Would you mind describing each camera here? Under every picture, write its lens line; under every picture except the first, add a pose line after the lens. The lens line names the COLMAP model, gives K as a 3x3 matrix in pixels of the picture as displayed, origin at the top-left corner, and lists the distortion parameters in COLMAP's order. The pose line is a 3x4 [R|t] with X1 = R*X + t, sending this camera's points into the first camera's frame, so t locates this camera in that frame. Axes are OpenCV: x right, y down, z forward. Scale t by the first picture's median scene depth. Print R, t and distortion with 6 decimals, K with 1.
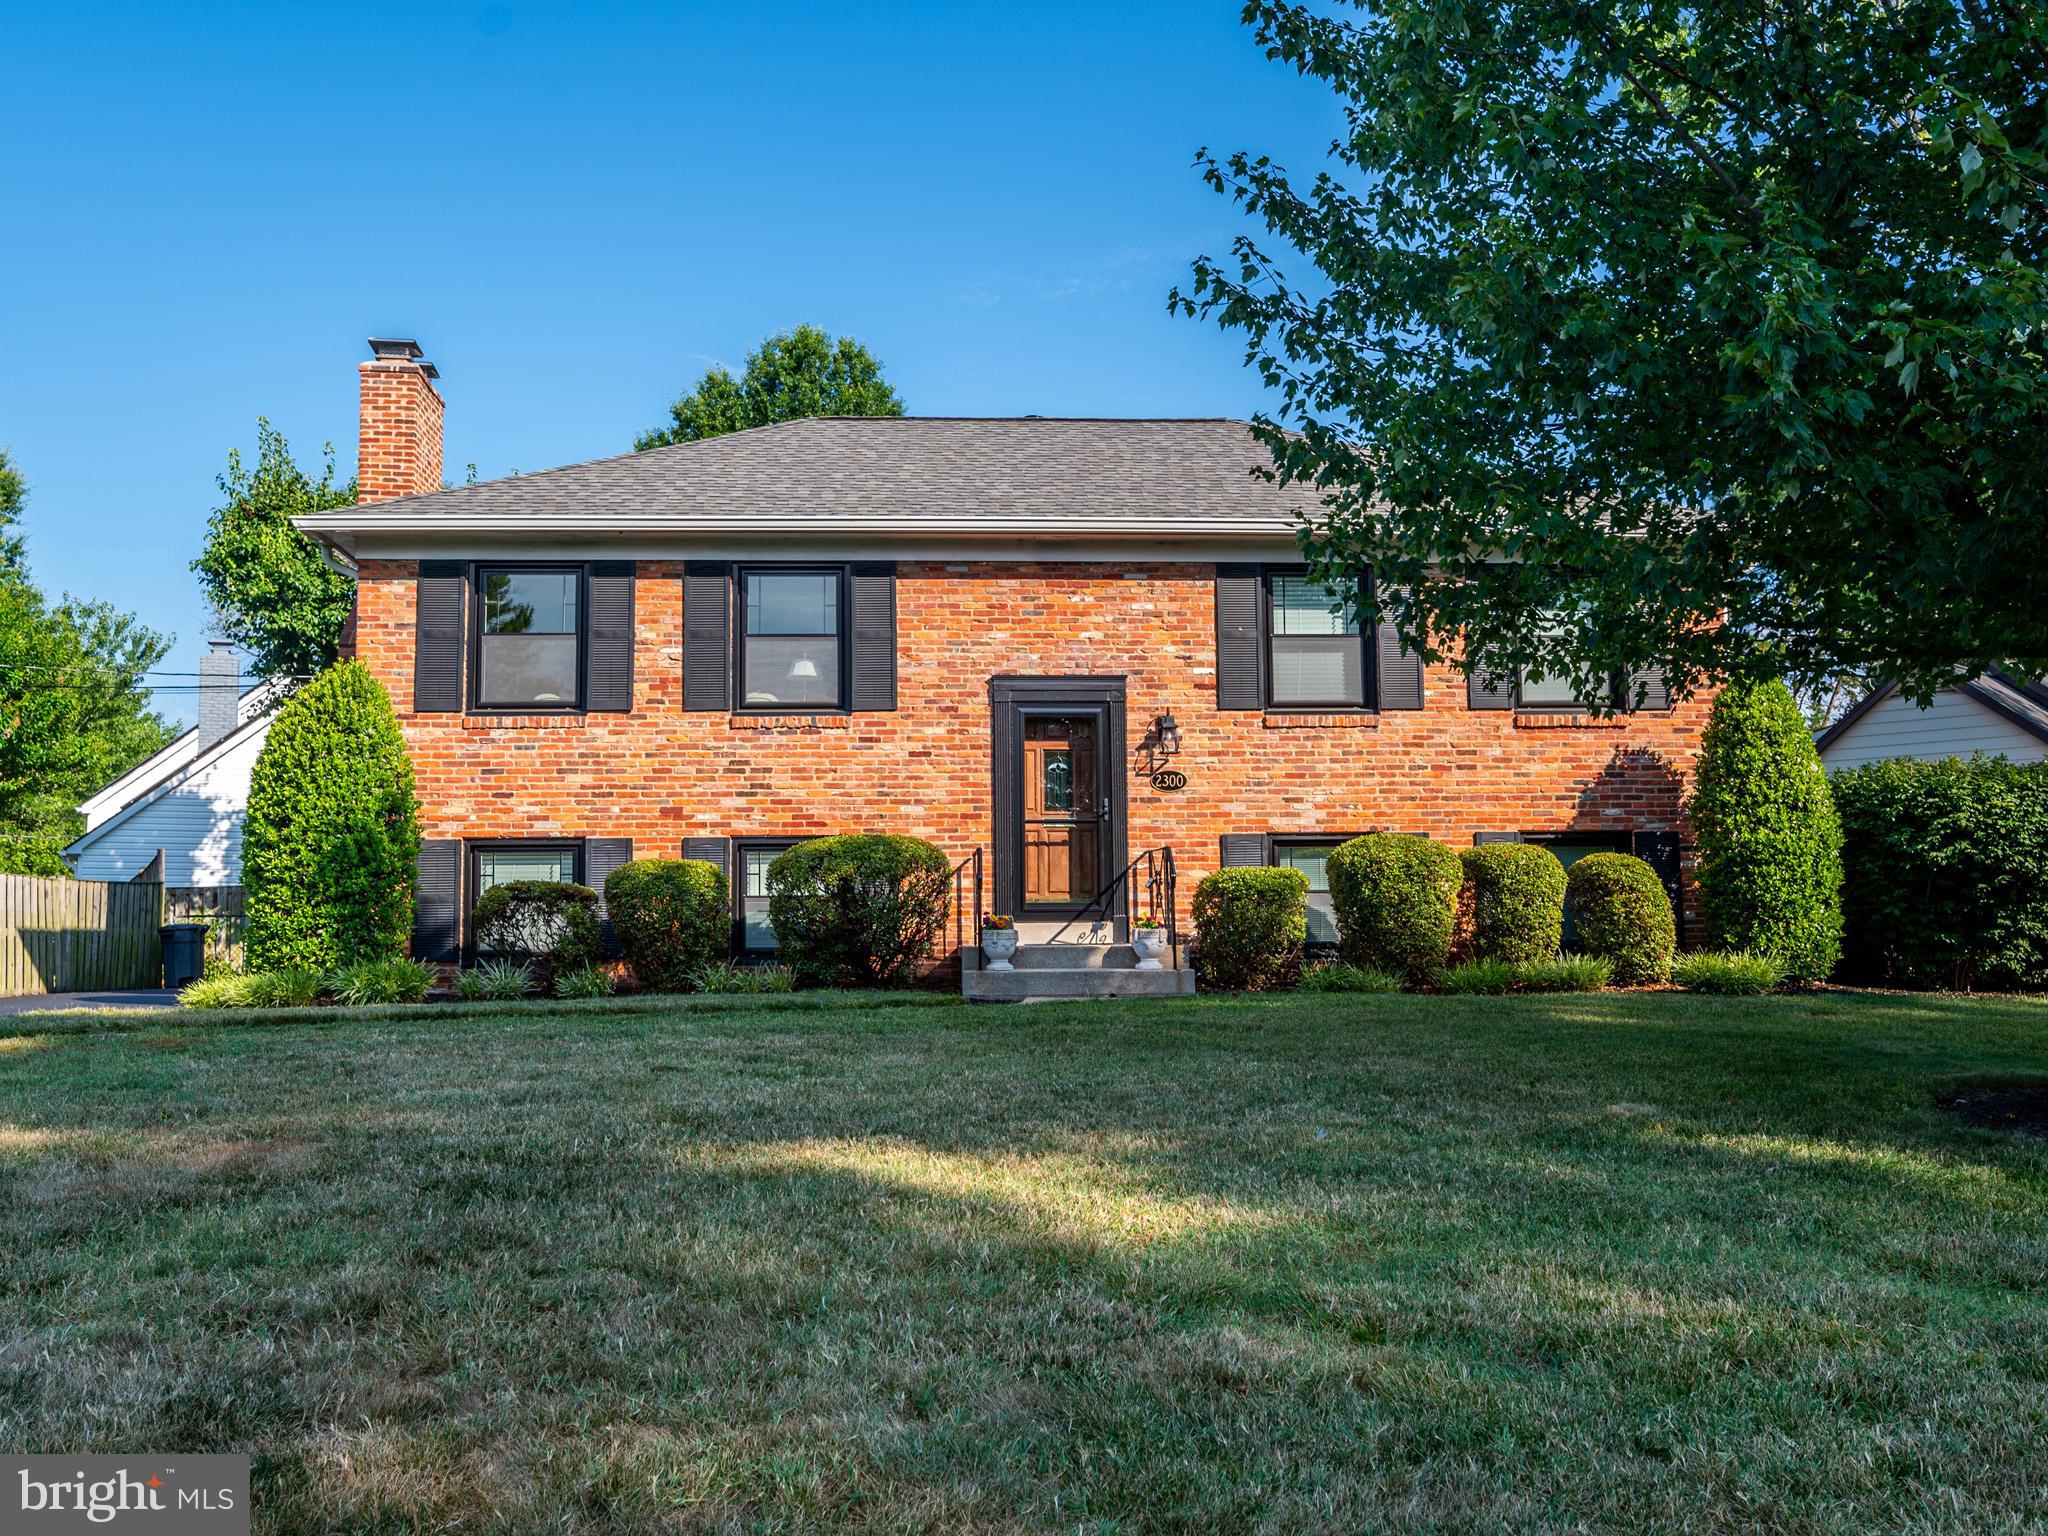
lens RADIAL K [[1812.7, 0, 1019.2], [0, 1812.7, 782.0], [0, 0, 1]] dist [0.011429, 0.012900]
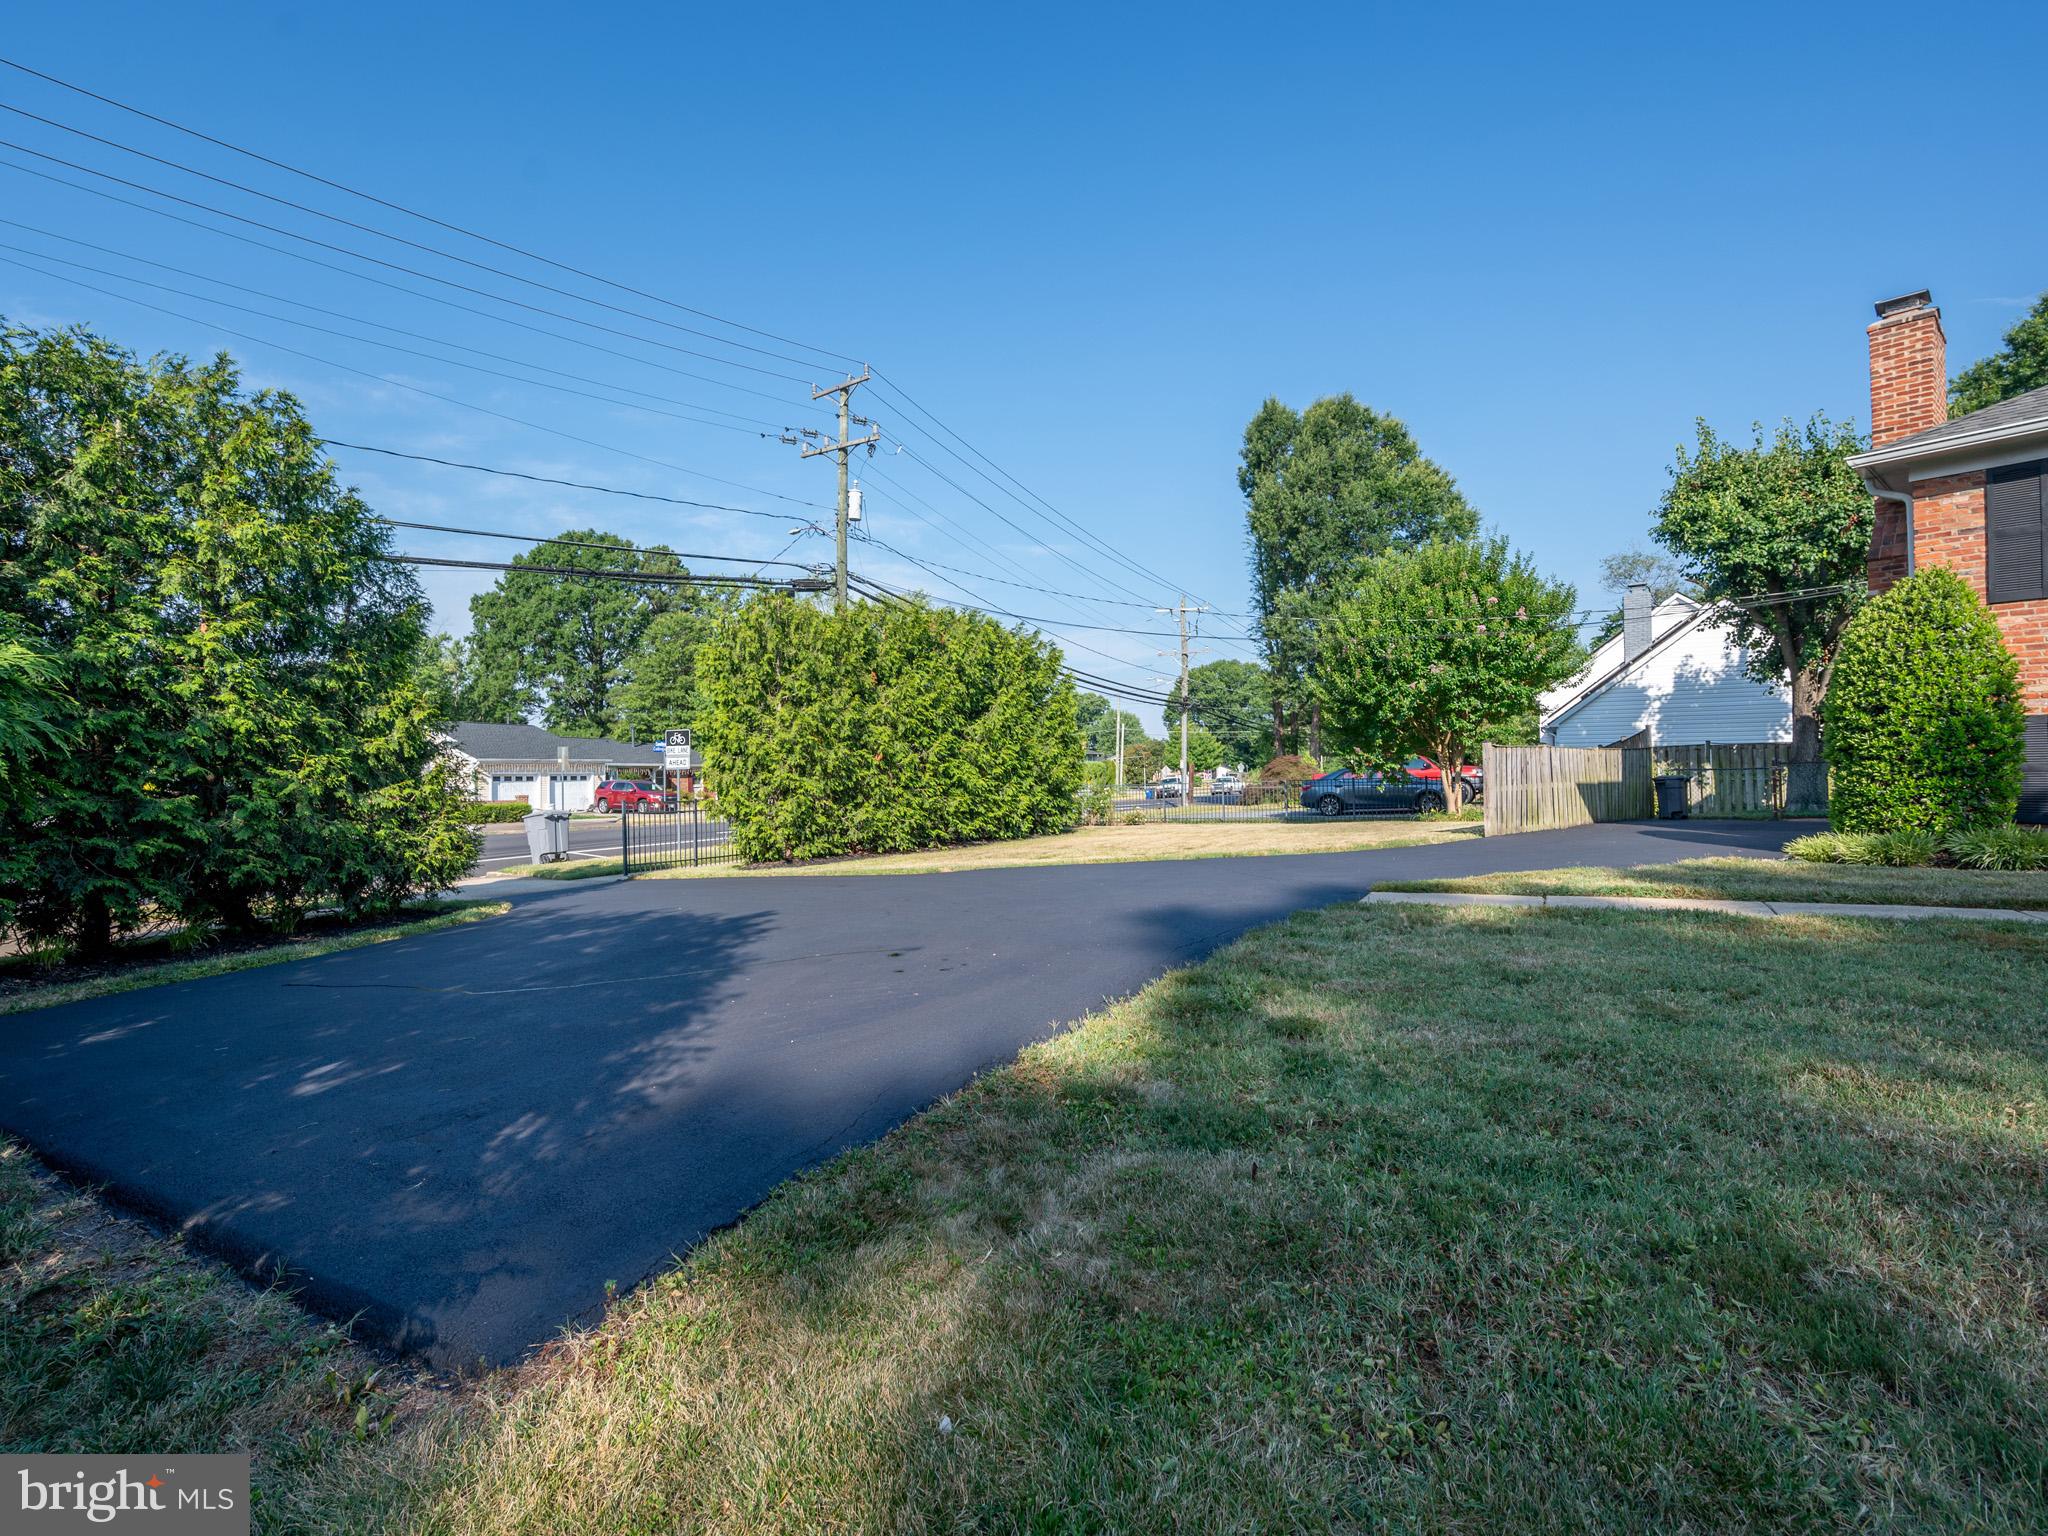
lens RADIAL K [[895.5, 0, 1021.4], [0, 895.5, 767.0], [0, 0, 1]] dist [-0.000098, 0.000009]
pose [[0.631497, -0.002147, -0.775375, -0.278670], [0.081891, 0.994588, 0.063942, -0.022595], [0.771041, -0.103875, 0.628256, 0.166164]]
